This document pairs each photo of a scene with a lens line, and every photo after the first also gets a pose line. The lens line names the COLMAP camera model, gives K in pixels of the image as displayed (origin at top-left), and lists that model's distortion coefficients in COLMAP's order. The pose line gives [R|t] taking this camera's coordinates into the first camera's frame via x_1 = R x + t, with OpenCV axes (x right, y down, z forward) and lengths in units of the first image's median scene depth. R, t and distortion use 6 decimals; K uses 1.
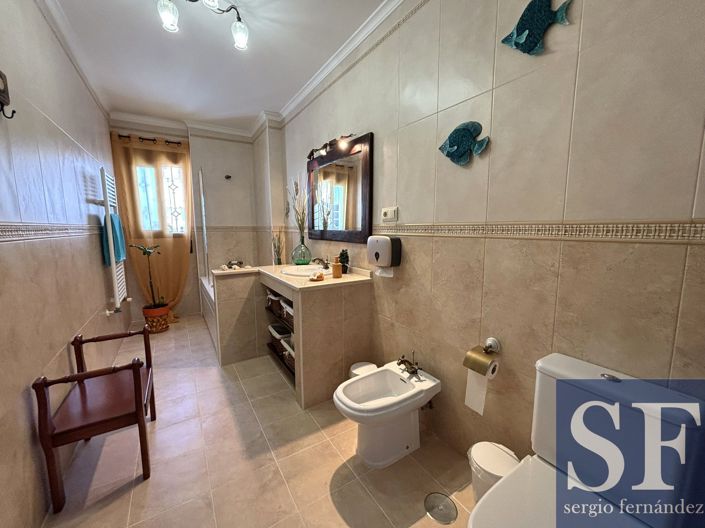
lens RADIAL K [[283.6, 0, 353.5], [0, 283.6, 262.3], [0, 0, 1]] dist [-0.001474, -0.000048]
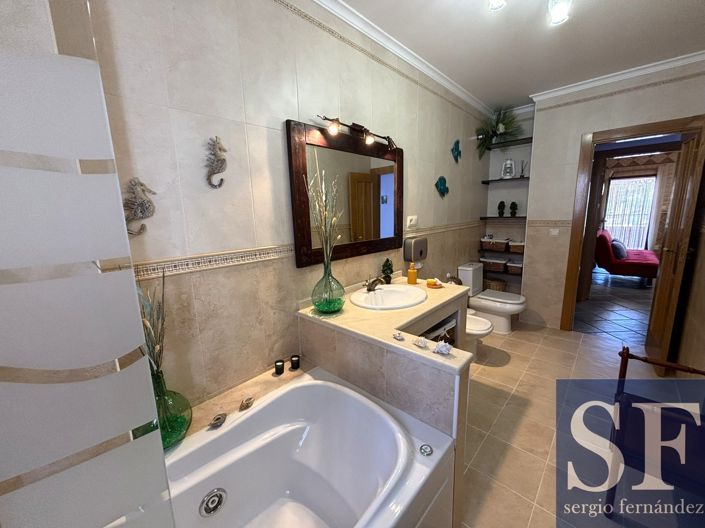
lens RADIAL K [[283.6, 0, 352.8], [0, 283.6, 265.8], [0, 0, 1]] dist [-0.001474, -0.000048]
pose [[-0.252502, -0.161745, 0.953982, -1.092611], [0.146591, 0.968155, 0.202947, -0.277424], [-0.956428, 0.191090, -0.220750, 1.606742]]
